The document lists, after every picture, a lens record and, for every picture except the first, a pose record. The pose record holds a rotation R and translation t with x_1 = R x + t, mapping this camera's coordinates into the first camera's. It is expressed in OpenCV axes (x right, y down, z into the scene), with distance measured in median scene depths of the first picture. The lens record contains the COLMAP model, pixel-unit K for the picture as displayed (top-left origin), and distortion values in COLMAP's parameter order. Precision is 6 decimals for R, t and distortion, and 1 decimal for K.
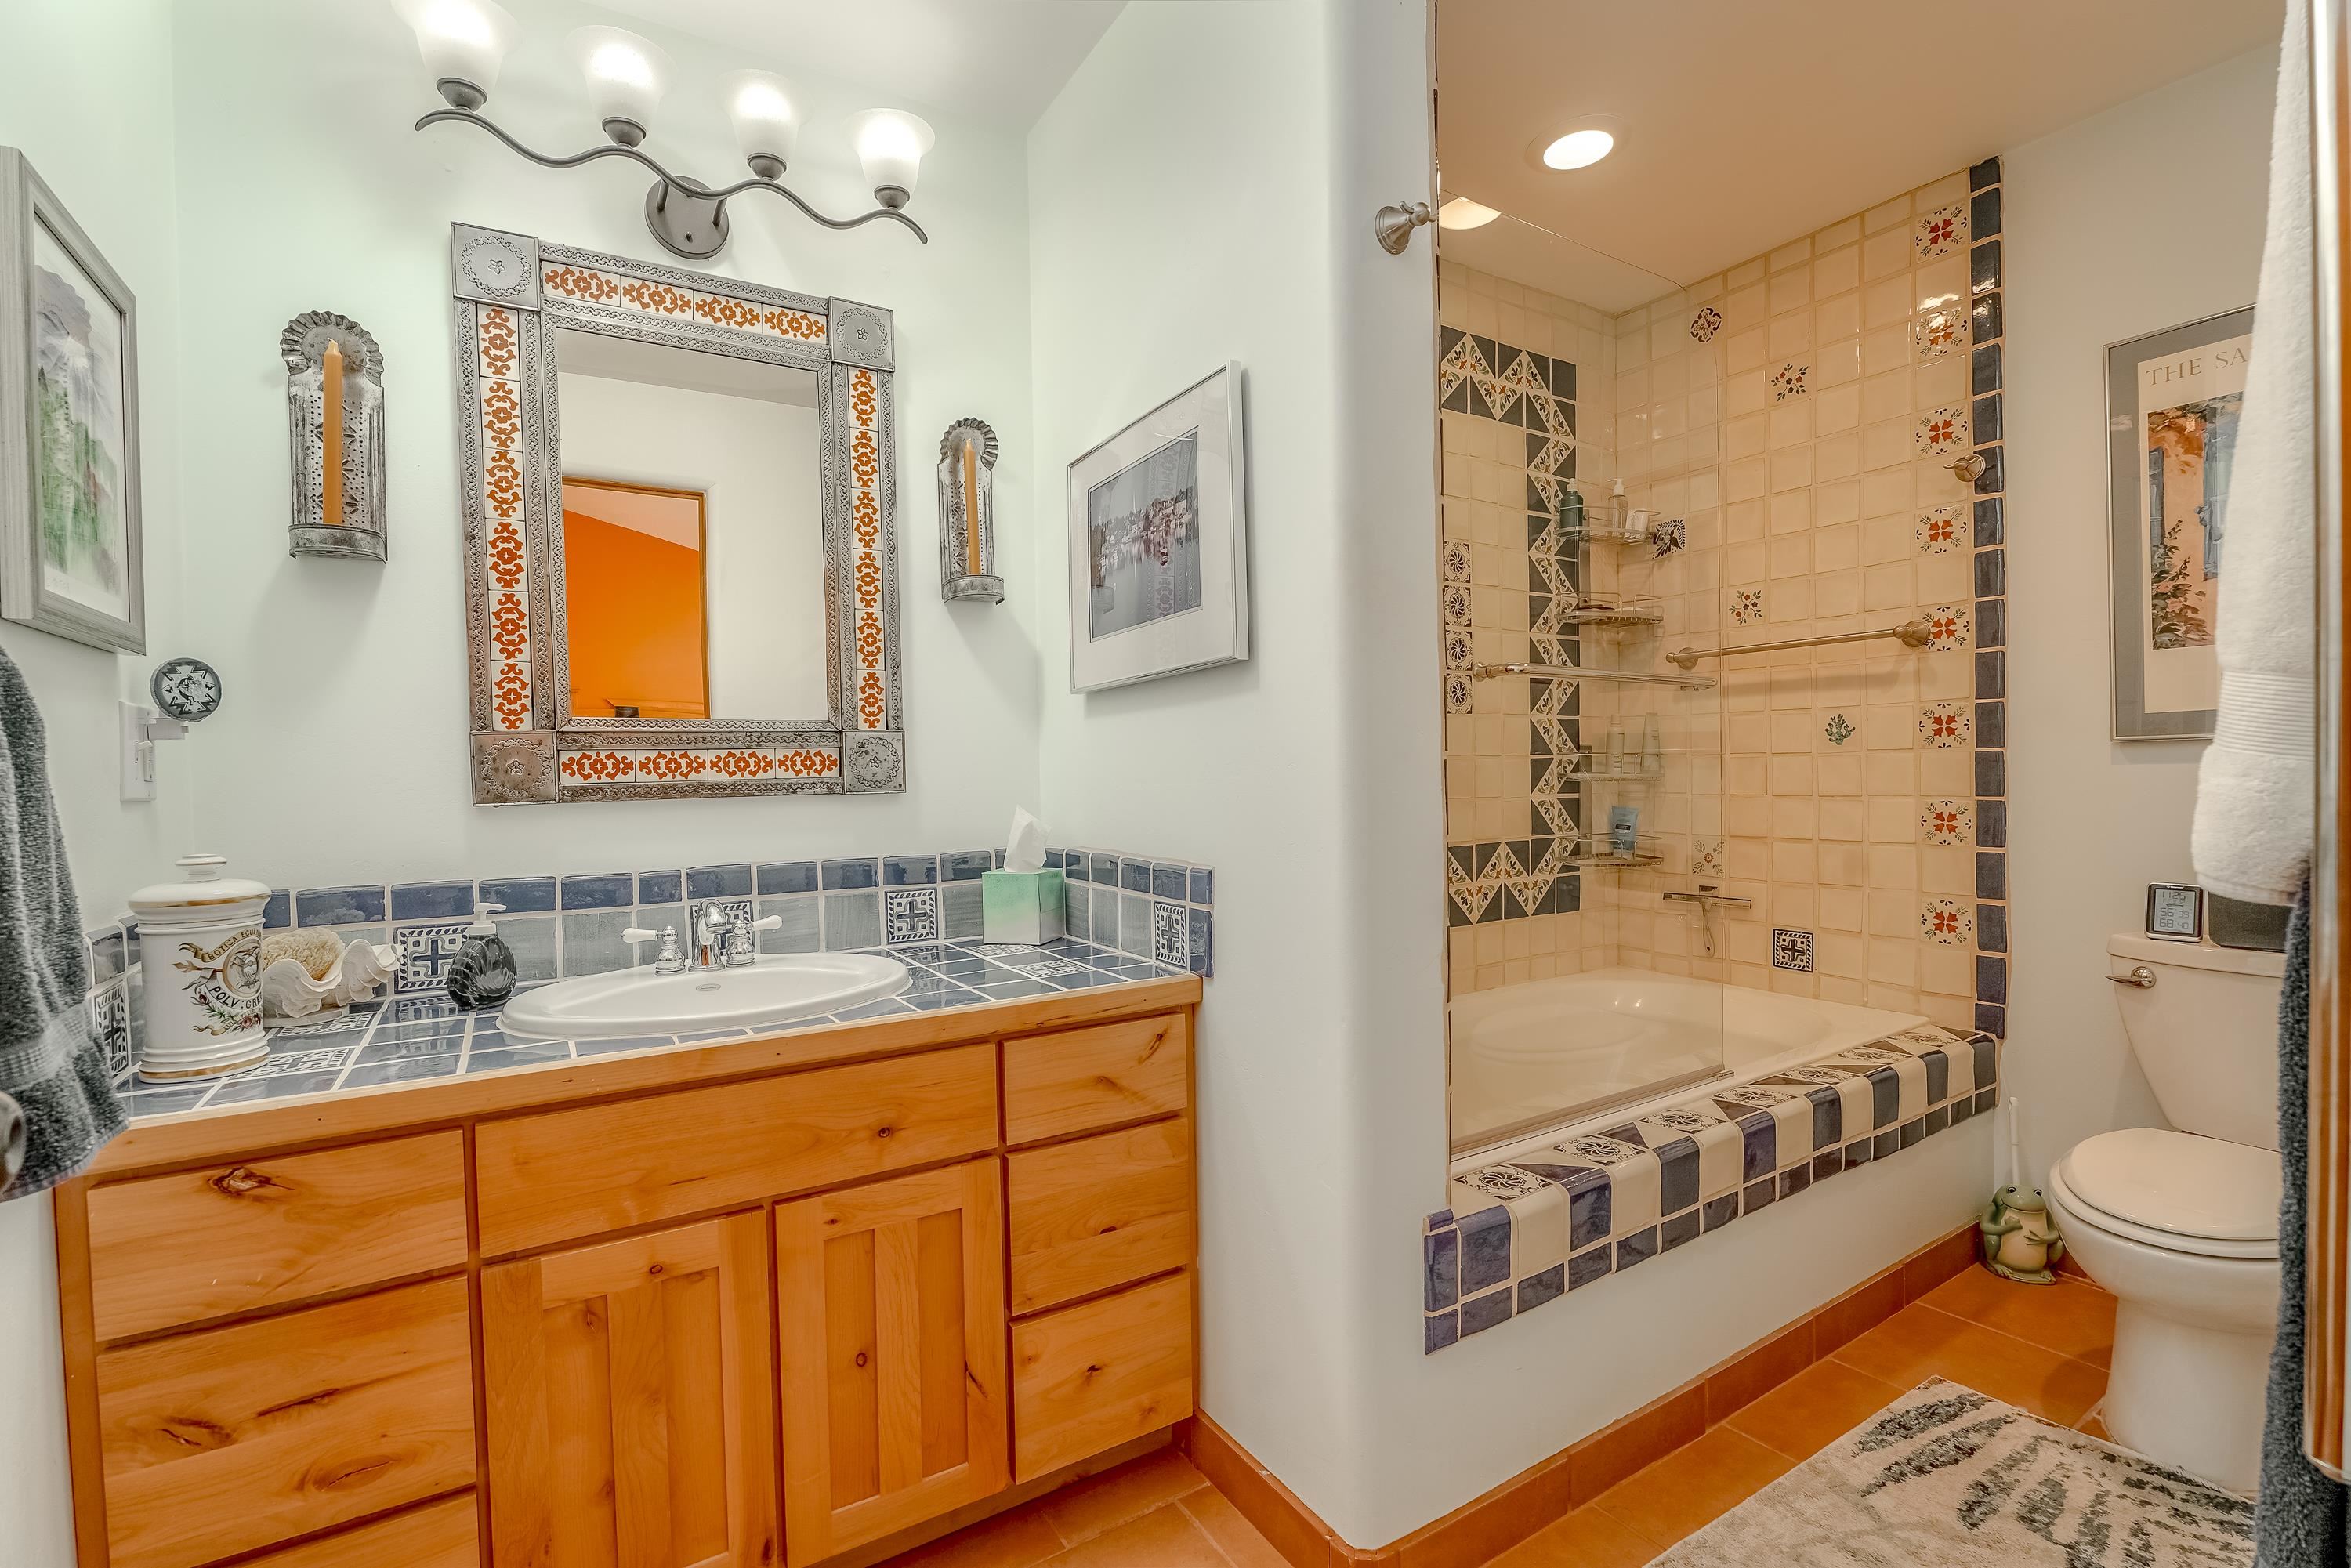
lens RADIAL K [[1046.4, 0, 1175.5], [0, 1046.4, 784.0], [0, 0, 1]] dist [-0.020974, 0.005693]
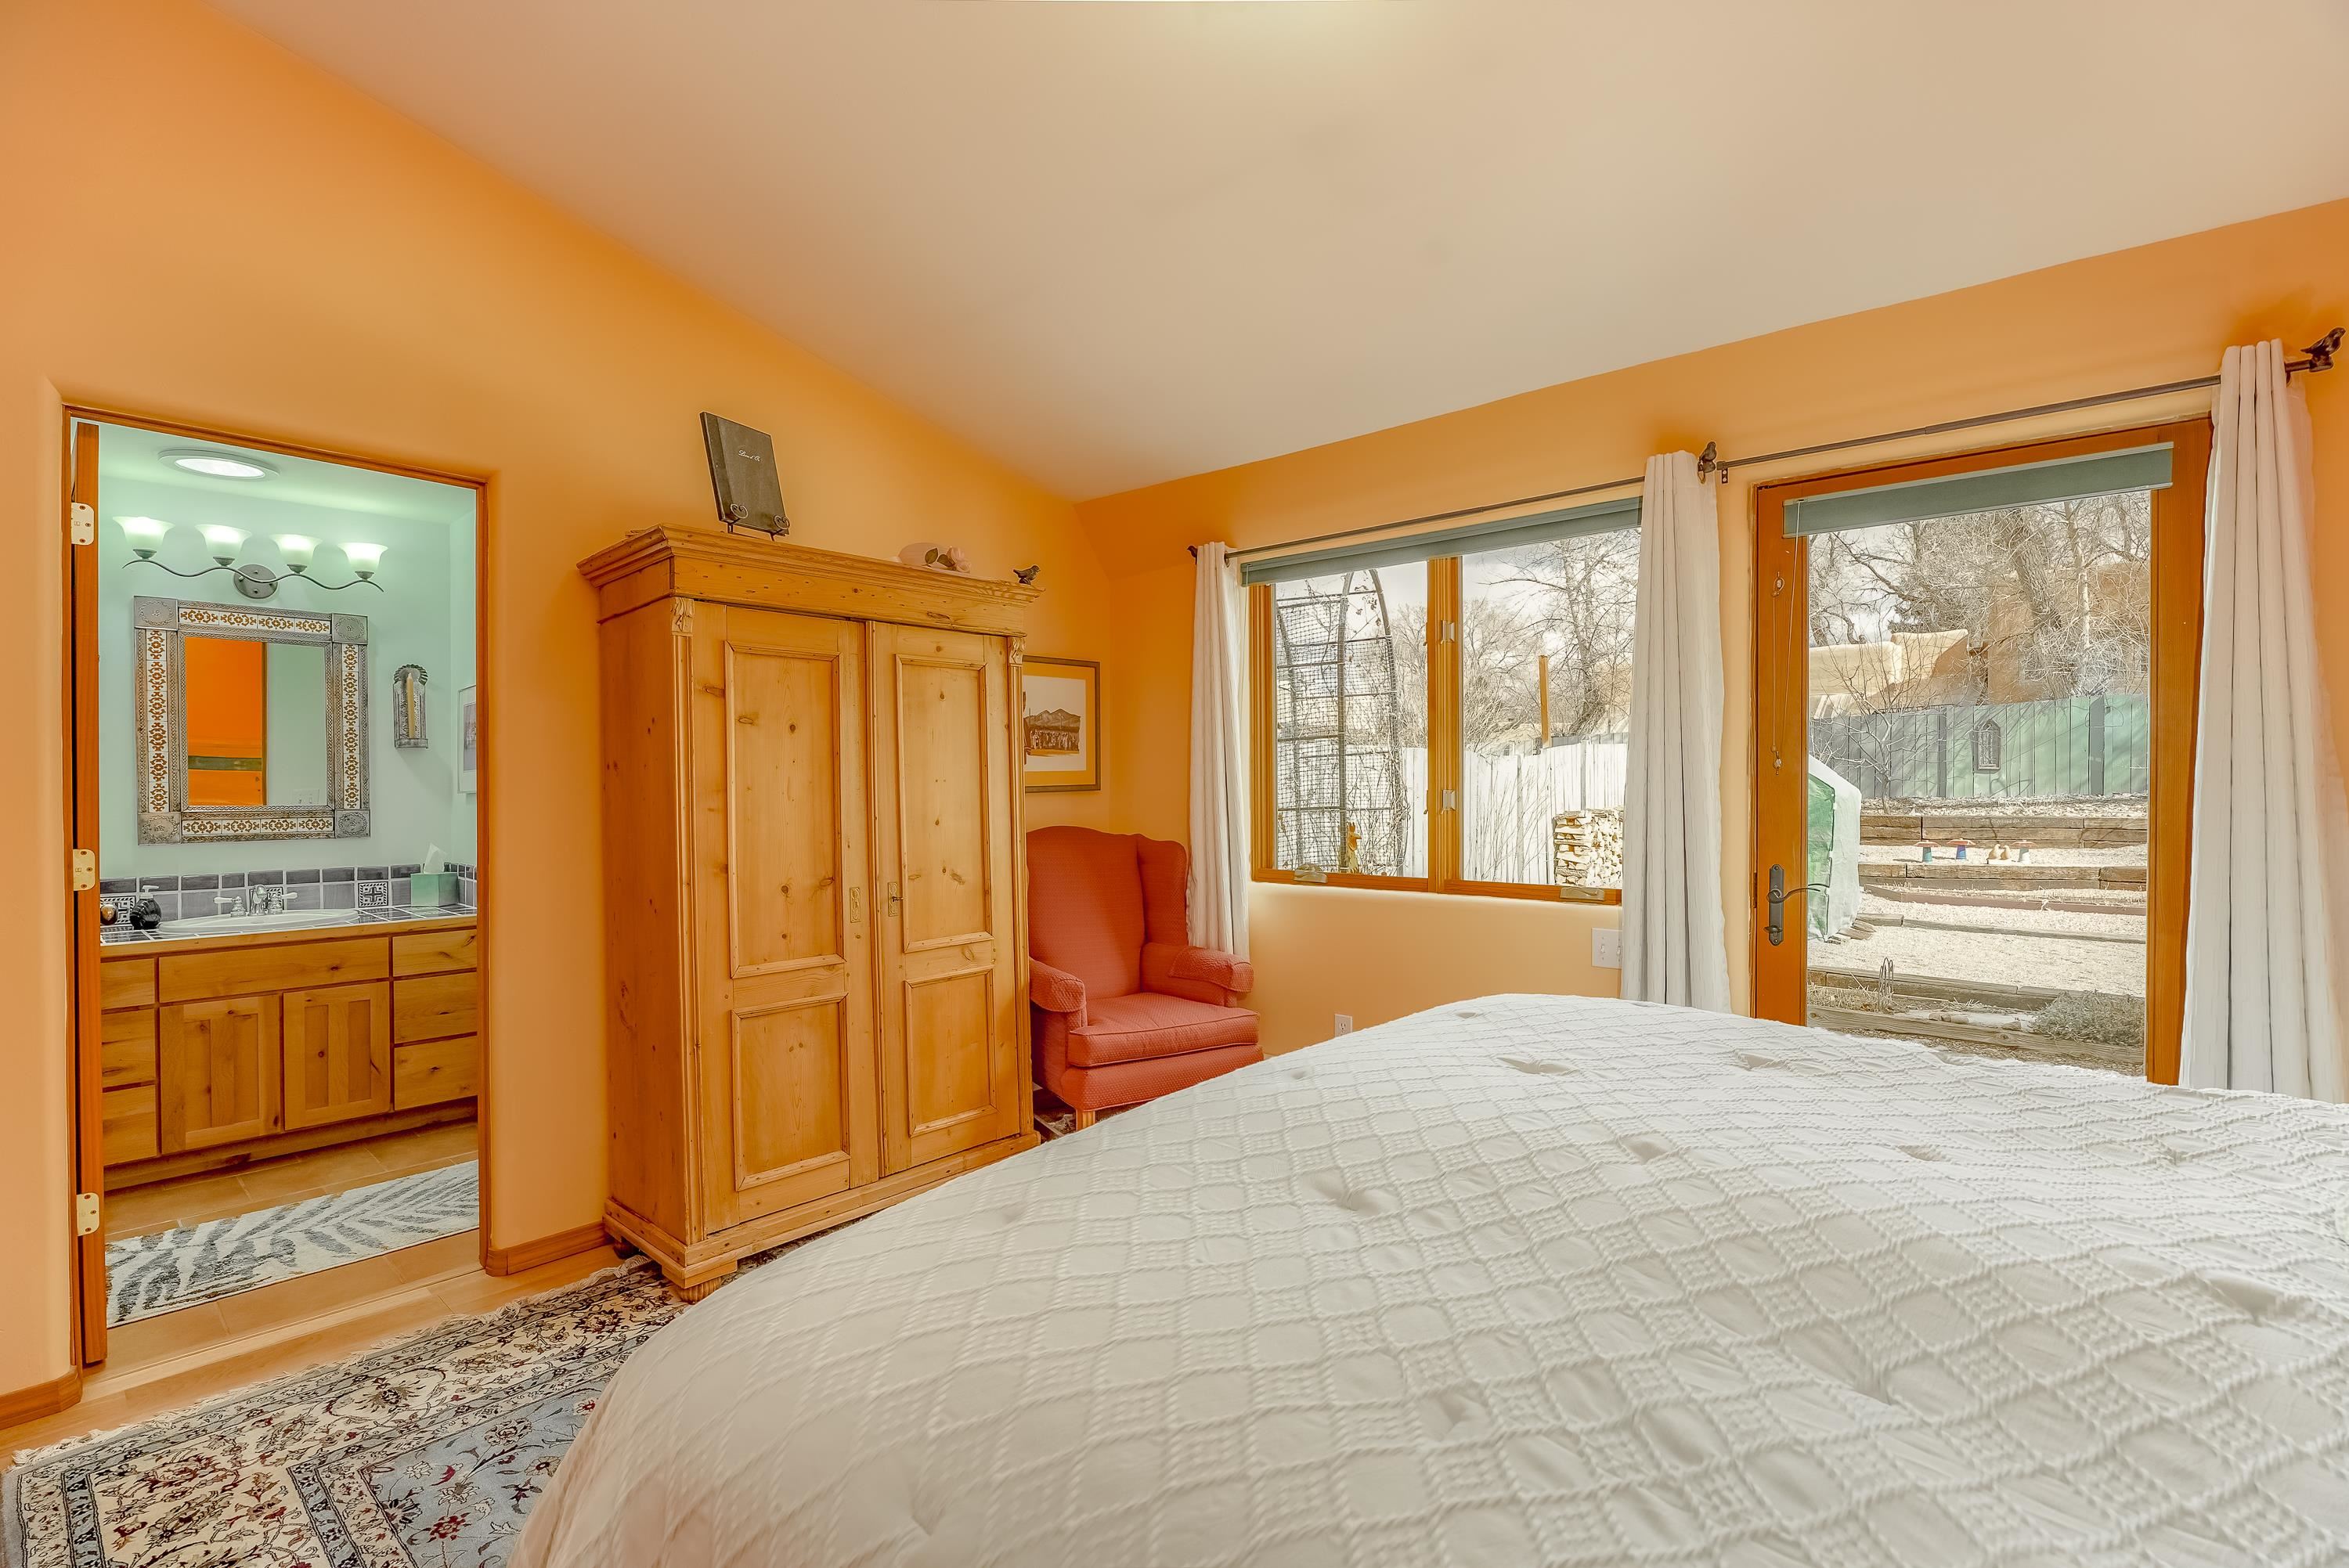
lens RADIAL K [[1045.5, 0, 1174.5], [0, 1045.5, 784.0], [0, 0, 1]] dist [-0.020974, 0.005693]
pose [[0.956997, 0.017126, 0.289592, 0.840979], [-0.012218, 0.999750, -0.018746, -0.097242], [-0.289841, 0.014401, 0.956966, -1.808853]]
